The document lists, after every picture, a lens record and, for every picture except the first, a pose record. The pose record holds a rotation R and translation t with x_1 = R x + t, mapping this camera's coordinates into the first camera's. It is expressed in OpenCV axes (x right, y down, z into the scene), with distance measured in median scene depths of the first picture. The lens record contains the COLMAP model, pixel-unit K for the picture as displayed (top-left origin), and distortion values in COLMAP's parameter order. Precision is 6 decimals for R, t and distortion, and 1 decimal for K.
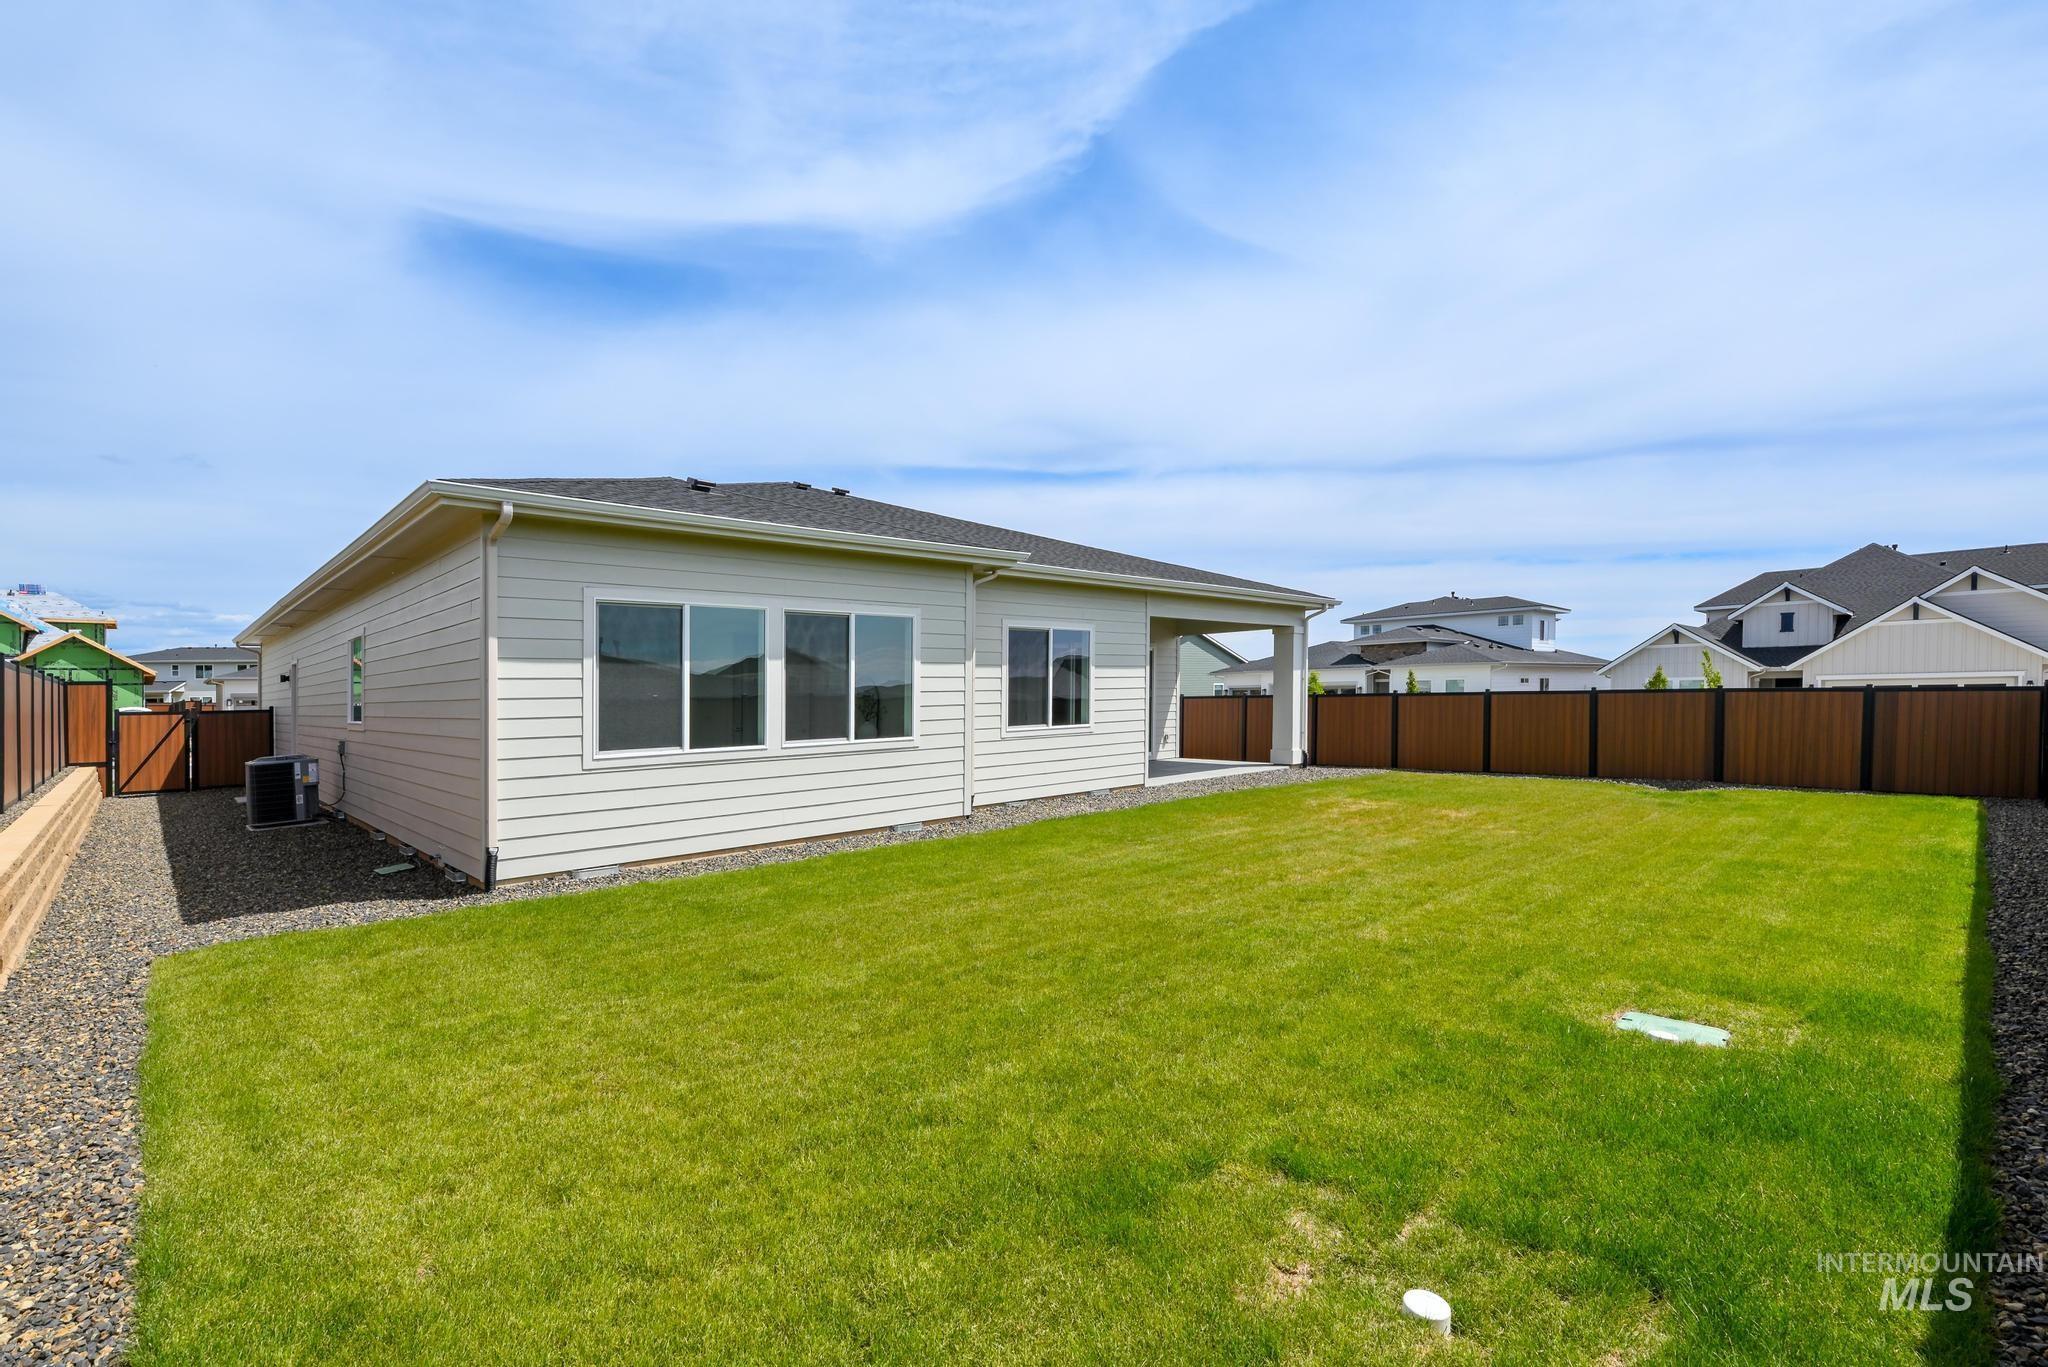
lens RADIAL K [[963.4, 0, 1016.9], [0, 963.4, 695.8], [0, 0, 1]] dist [-0.005082, -0.000446]
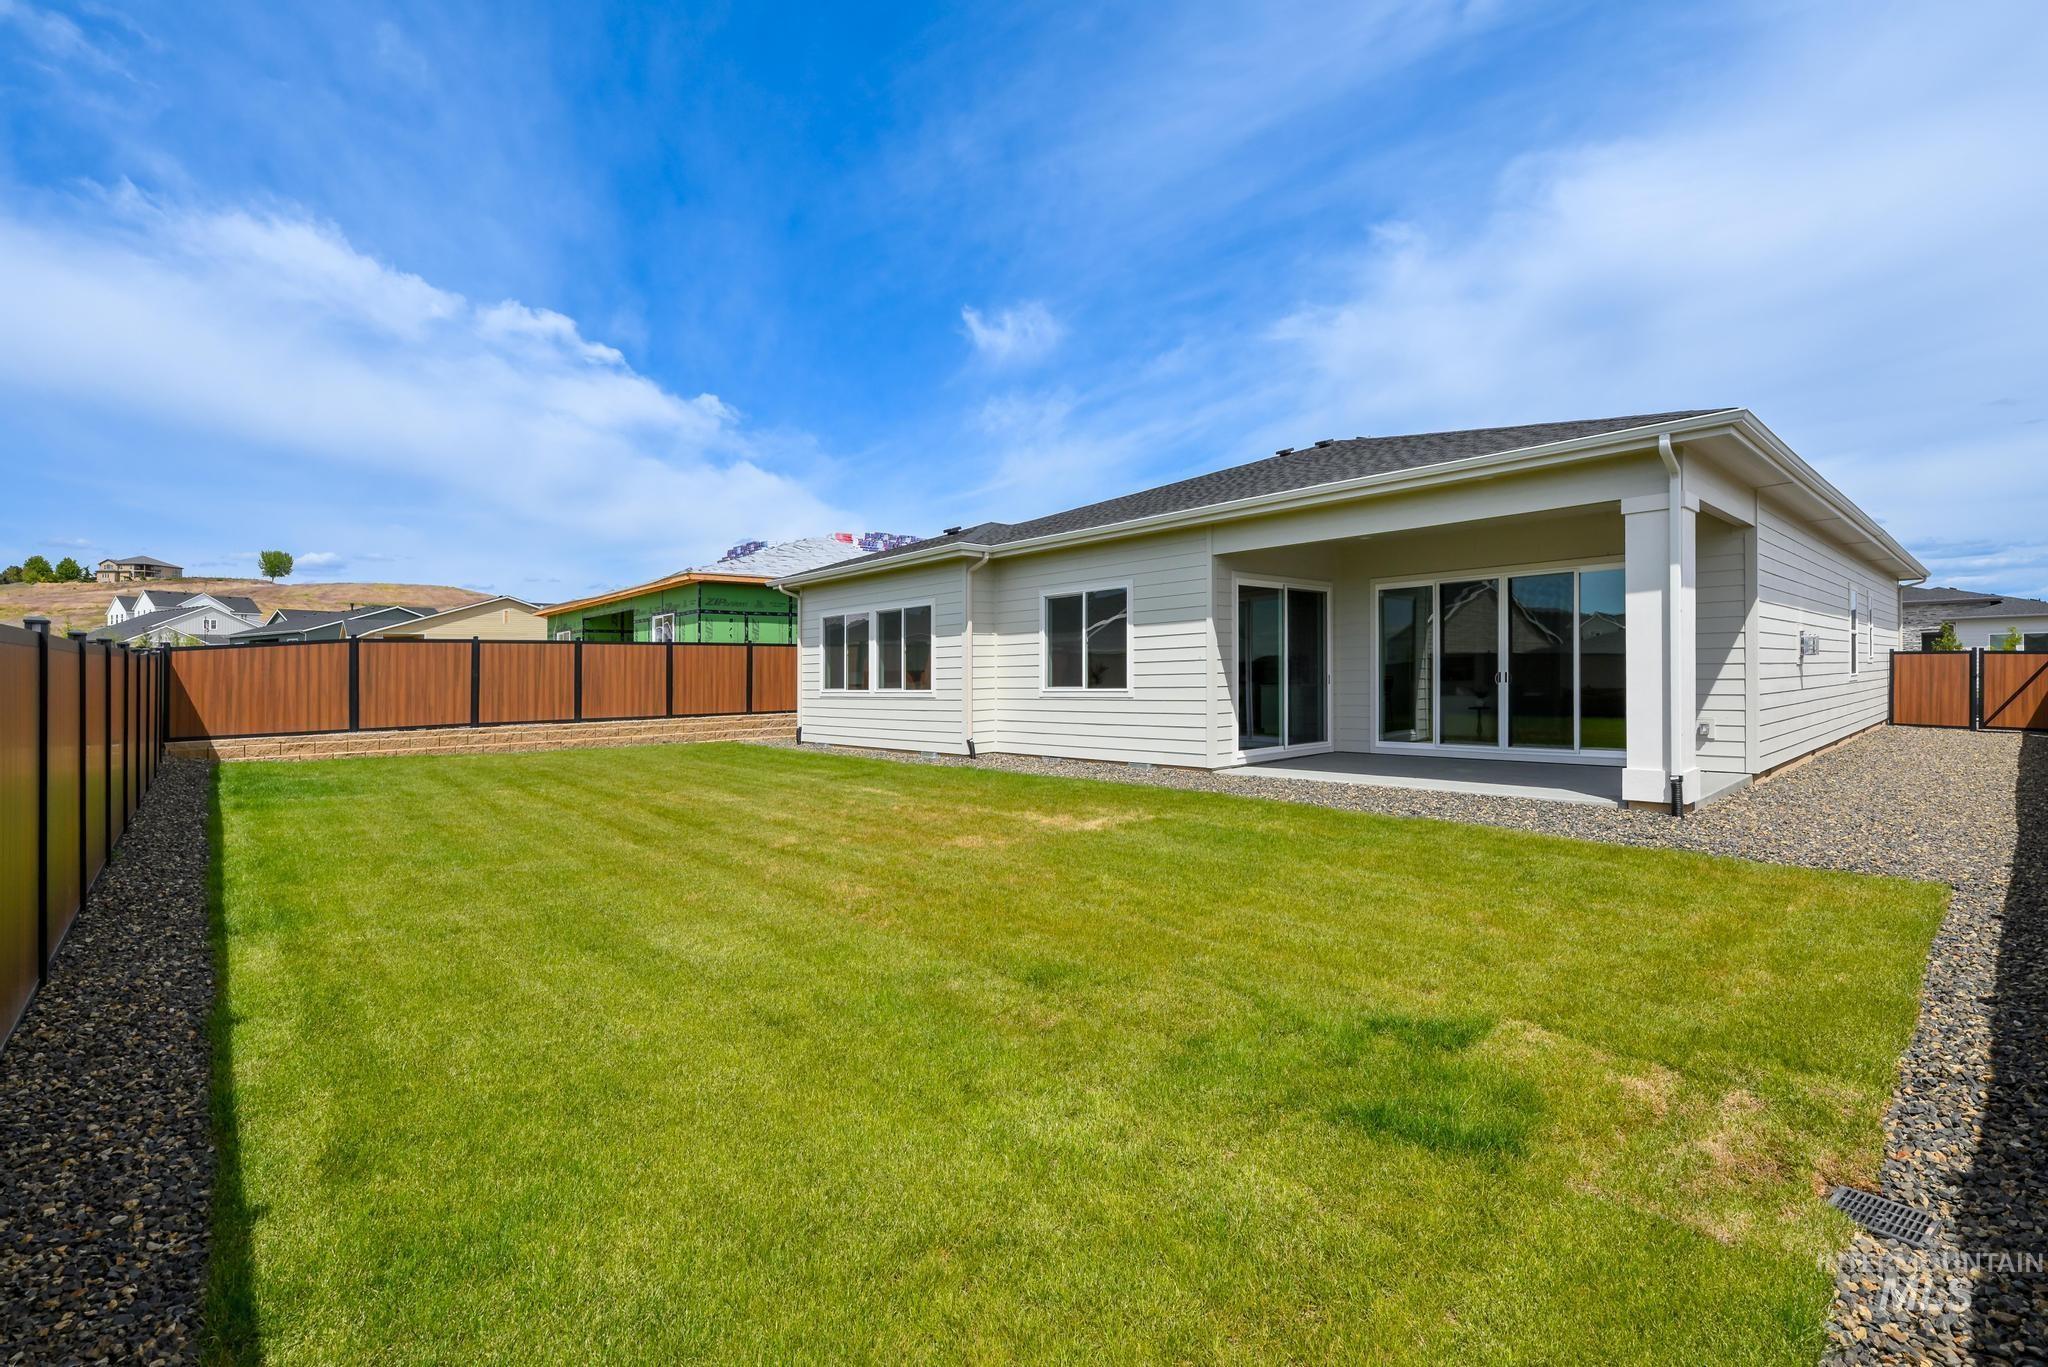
lens RADIAL K [[869.8, 0, 1017.2], [0, 869.8, 681.2], [0, 0, 1]] dist [0.025786, 0.000312]
pose [[-0.029751, 0.023873, -0.999272, 0.936051], [0.015852, 0.999600, 0.023408, 0.001640], [0.999432, -0.015144, -0.030117, 0.945458]]
